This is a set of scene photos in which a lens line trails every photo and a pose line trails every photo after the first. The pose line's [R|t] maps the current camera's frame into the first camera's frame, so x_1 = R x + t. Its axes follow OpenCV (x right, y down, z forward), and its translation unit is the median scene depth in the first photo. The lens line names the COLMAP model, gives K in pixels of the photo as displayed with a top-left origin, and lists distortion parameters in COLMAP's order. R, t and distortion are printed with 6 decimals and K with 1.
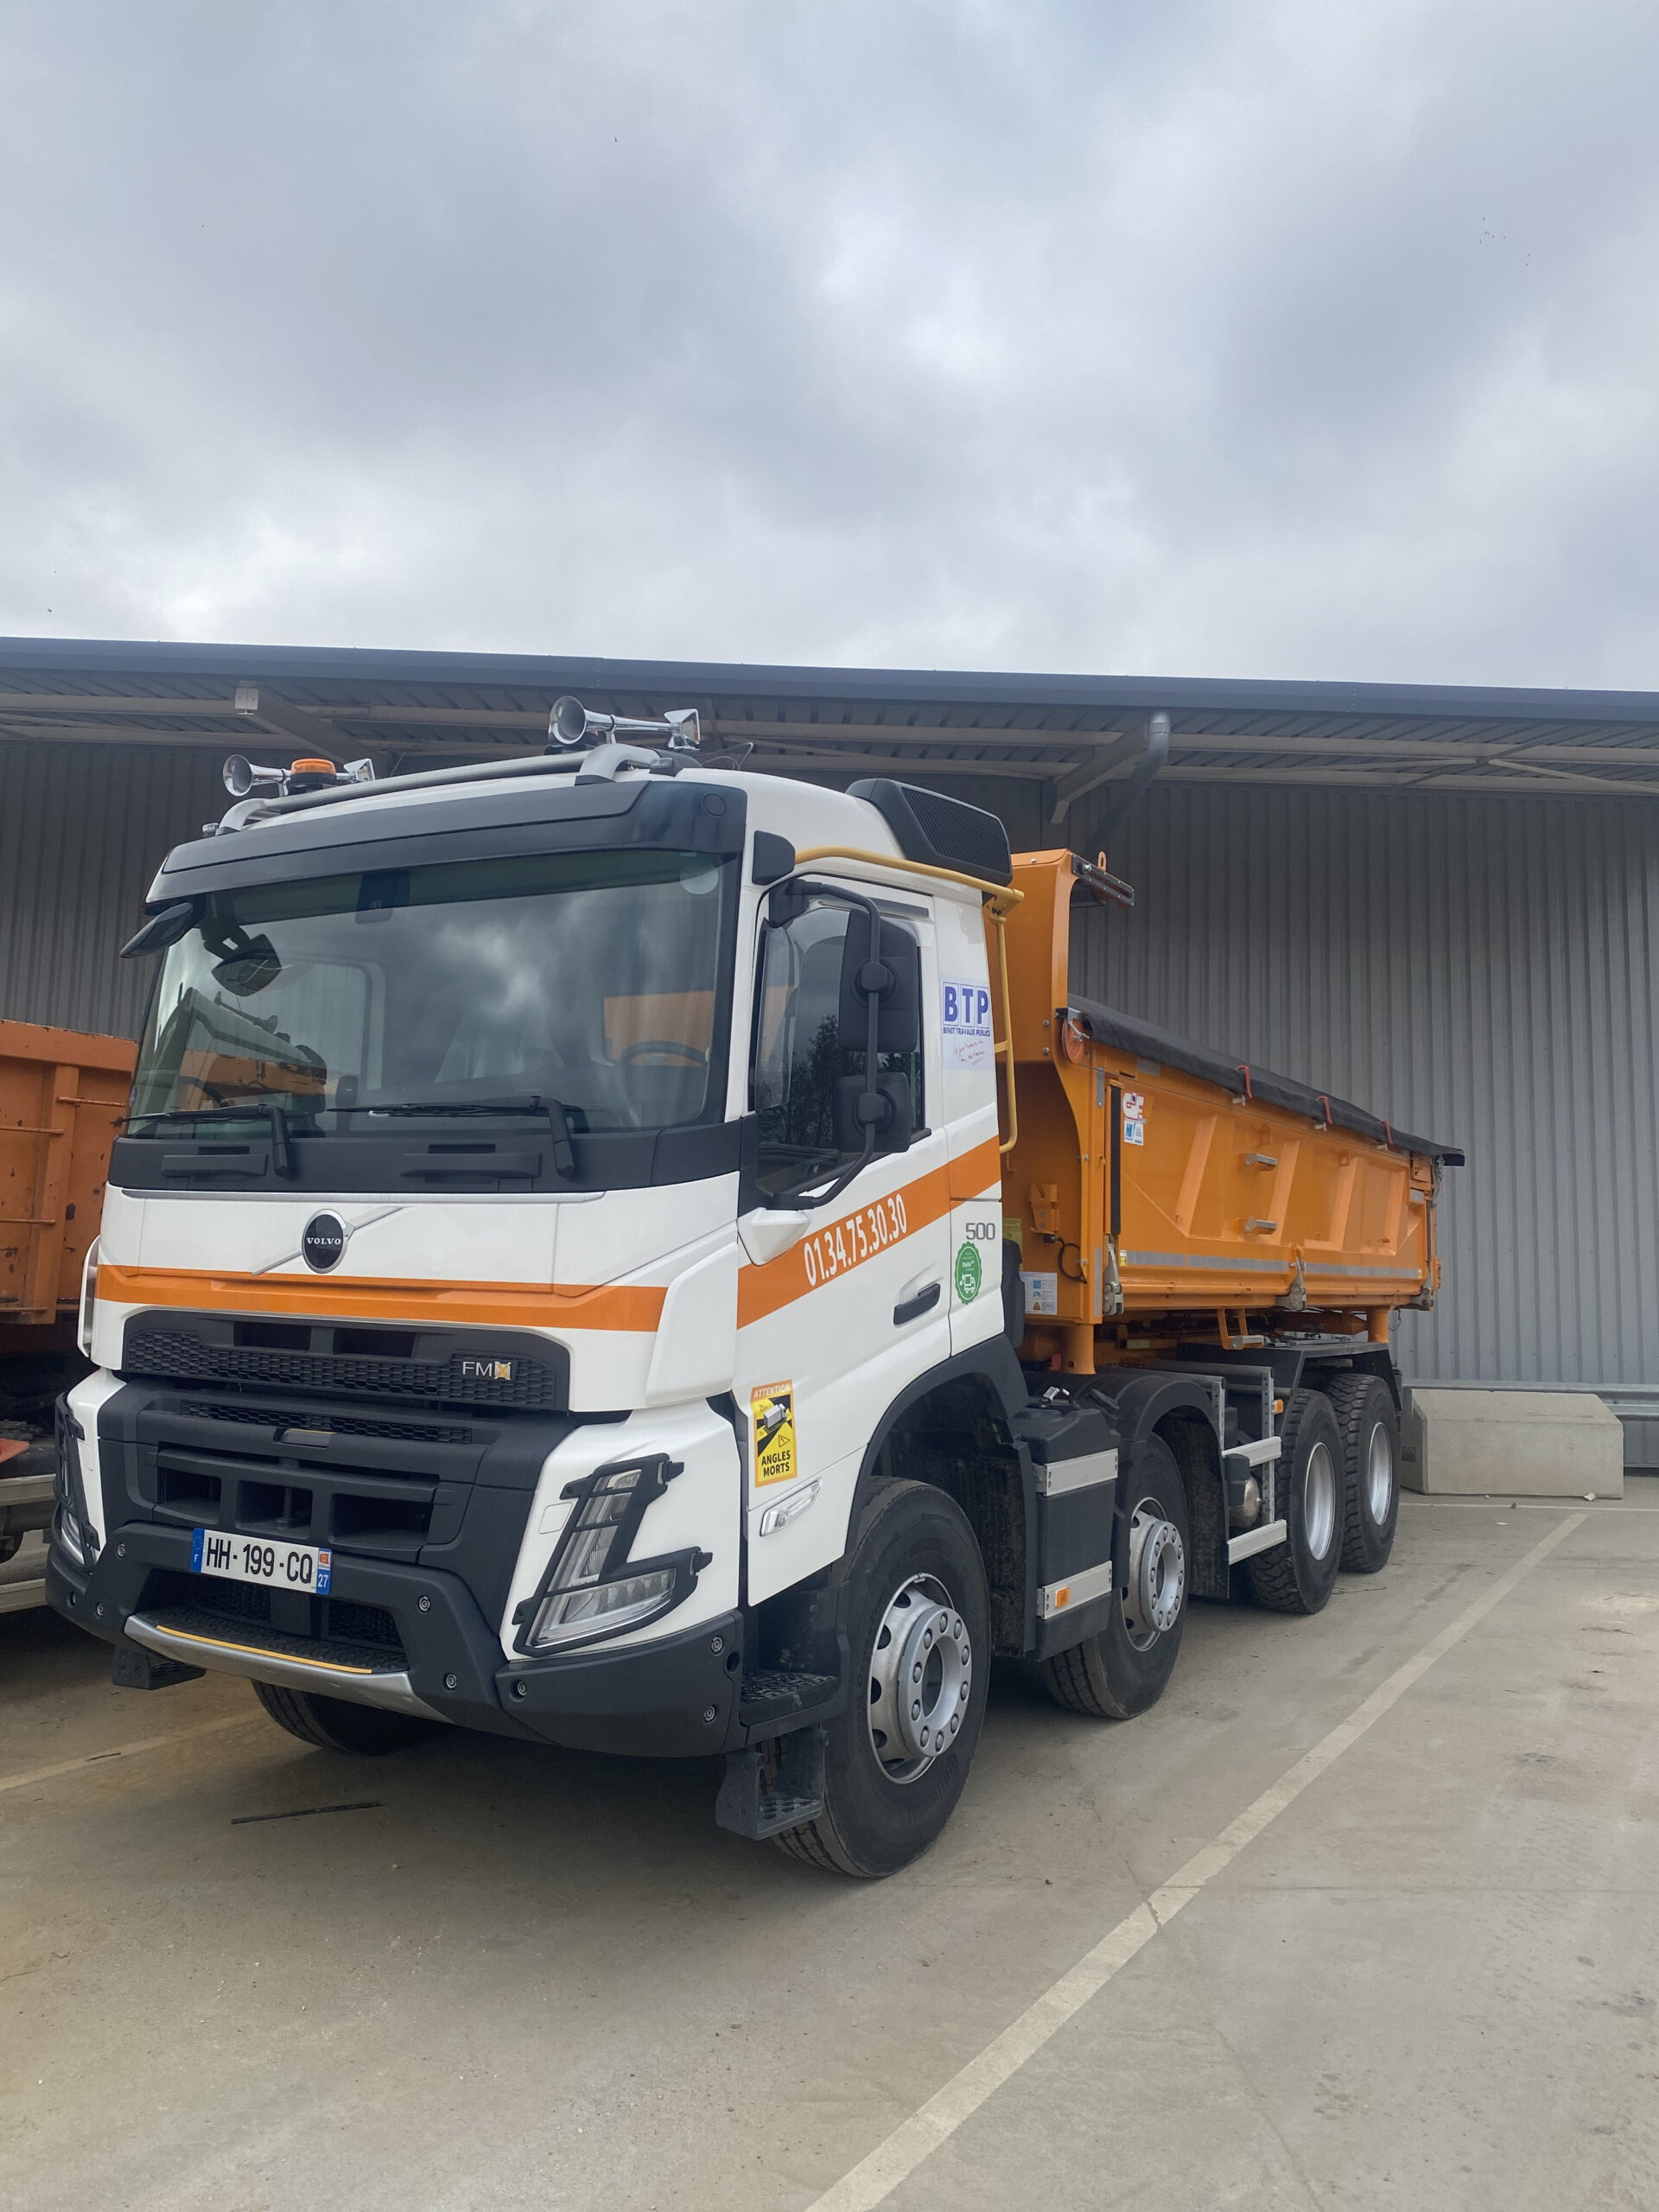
lens RADIAL K [[1543.0, 0, 829.5], [0, 1543.0, 1106.0], [0, 0, 1]] dist [0.087487, -0.117373]
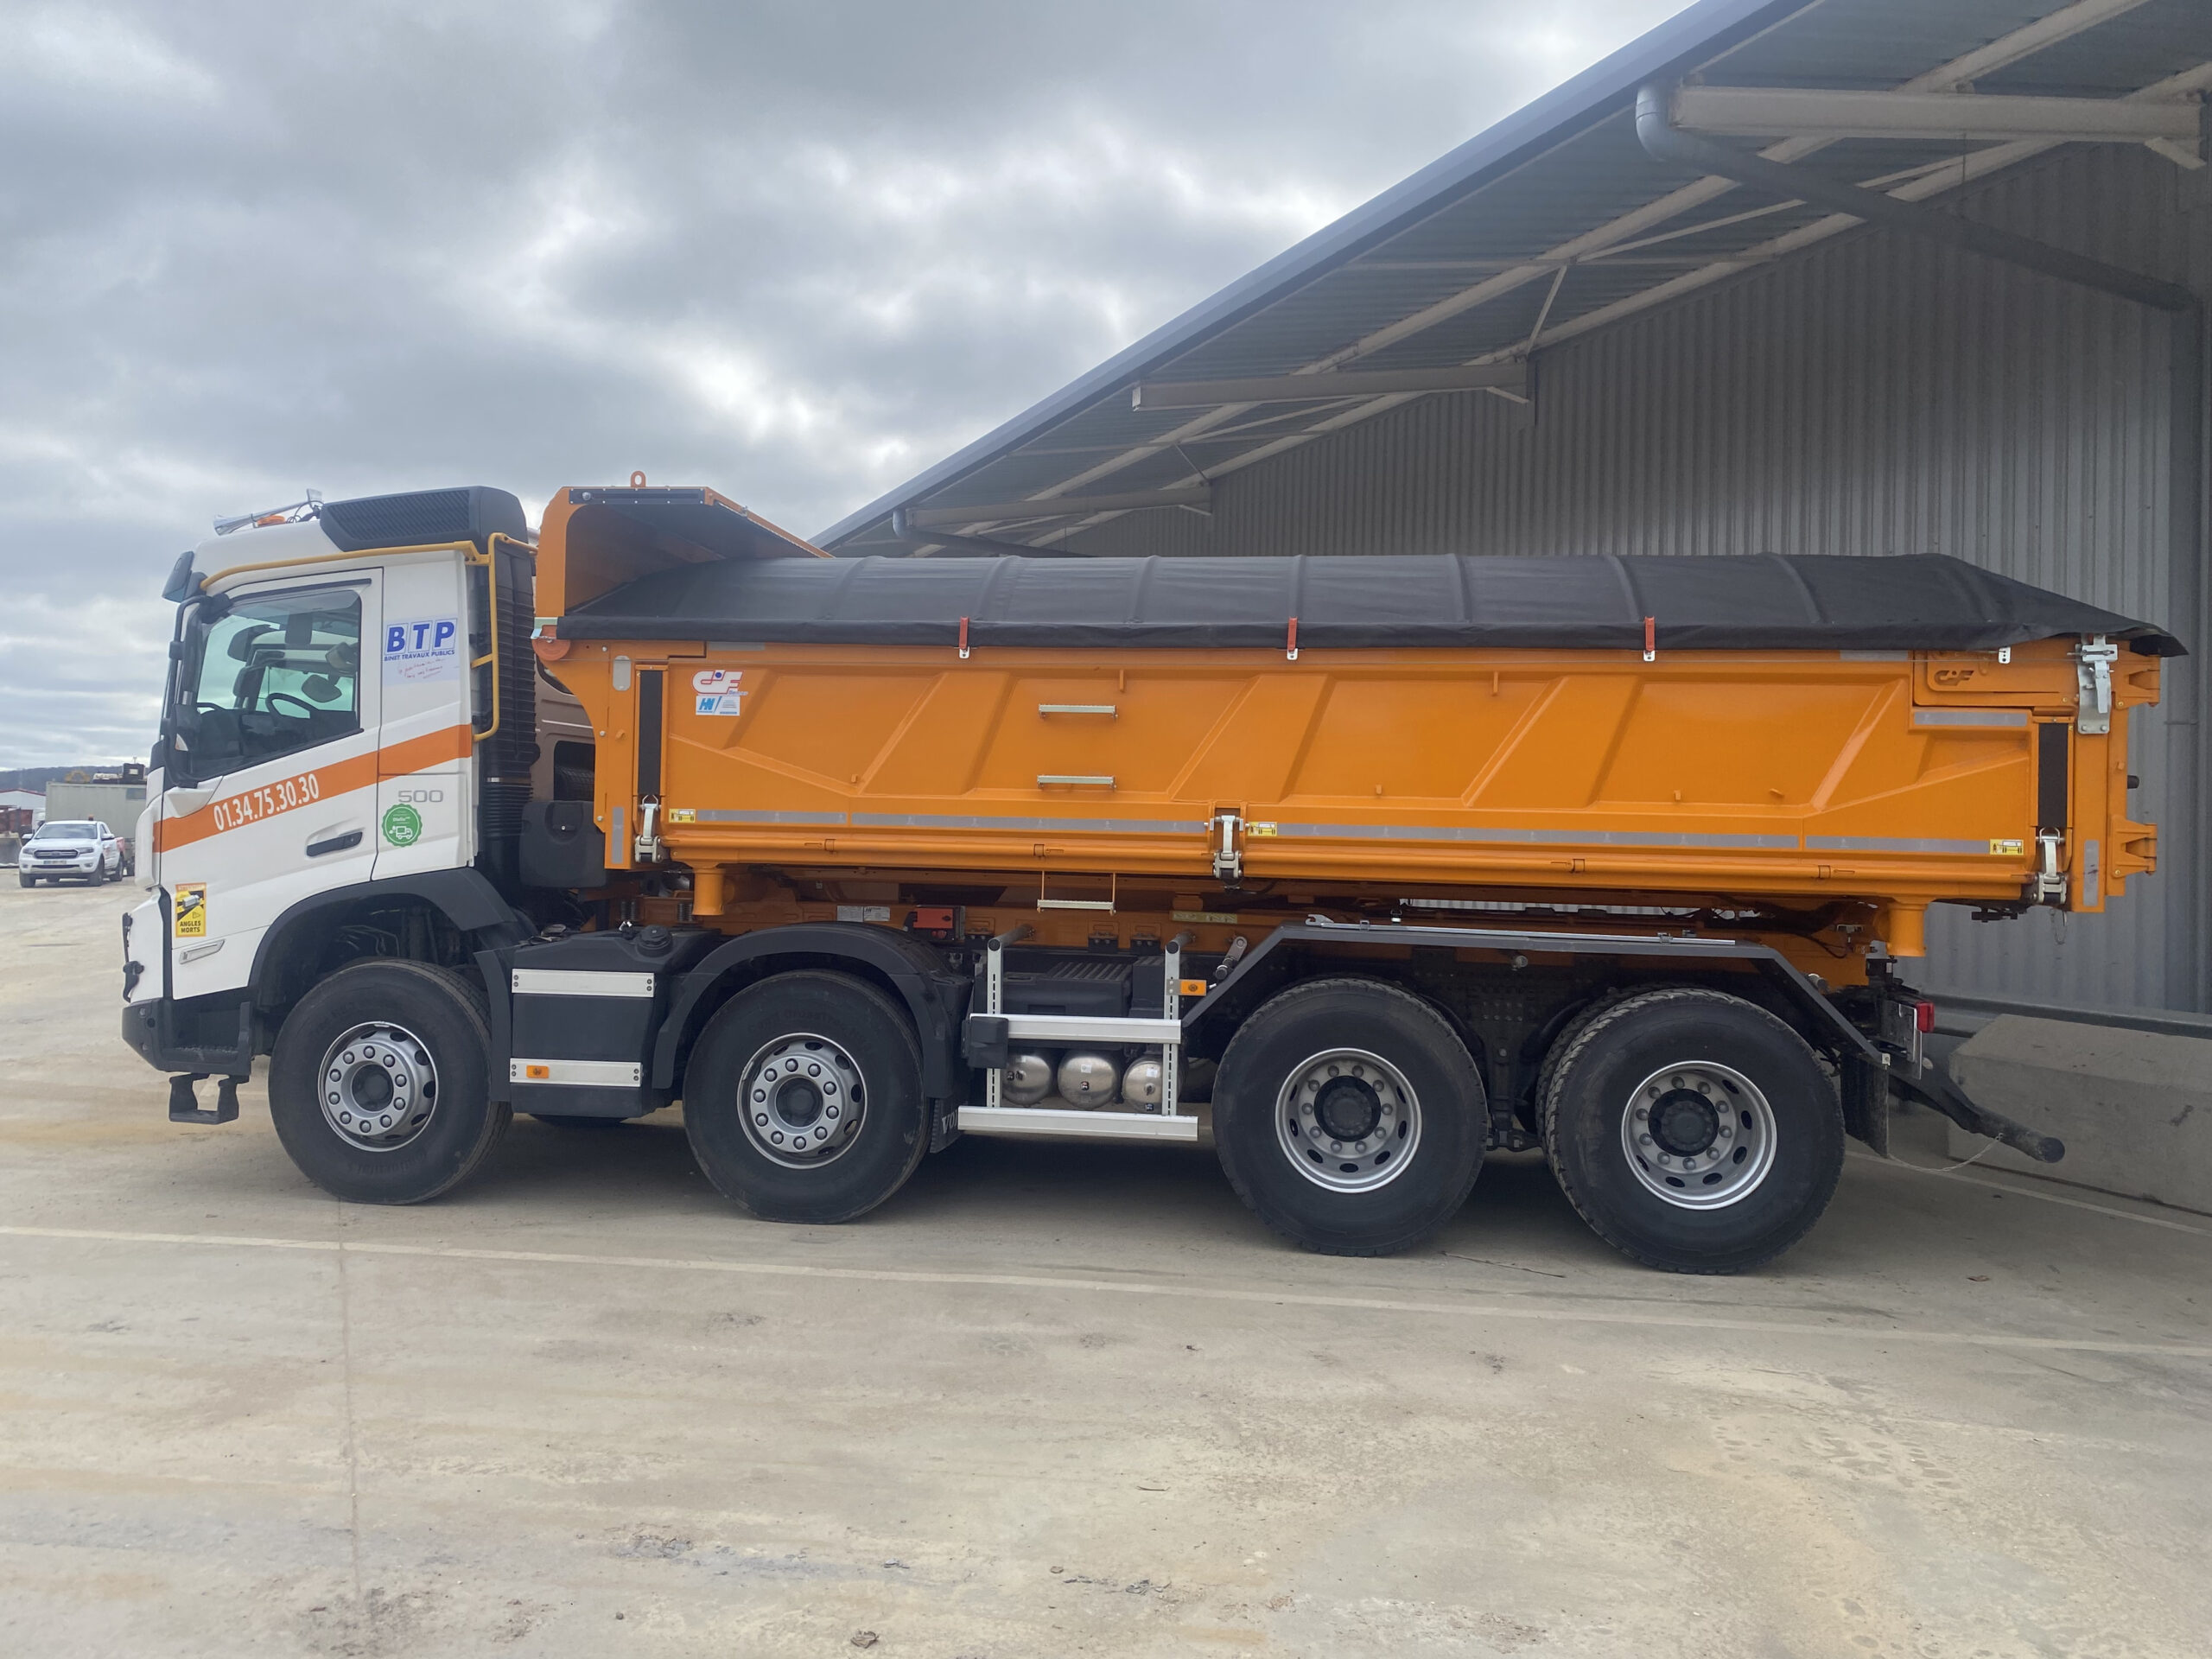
lens RADIAL K [[1543.0, 0, 1106.0], [0, 1543.0, 829.5], [0, 0, 1]] dist [0.087487, -0.117373]
pose [[0.434187, -0.011815, -0.900746, 1.878384], [0.081702, 0.996309, 0.026315, 0.141416], [0.897110, -0.085018, 0.433549, 1.061433]]
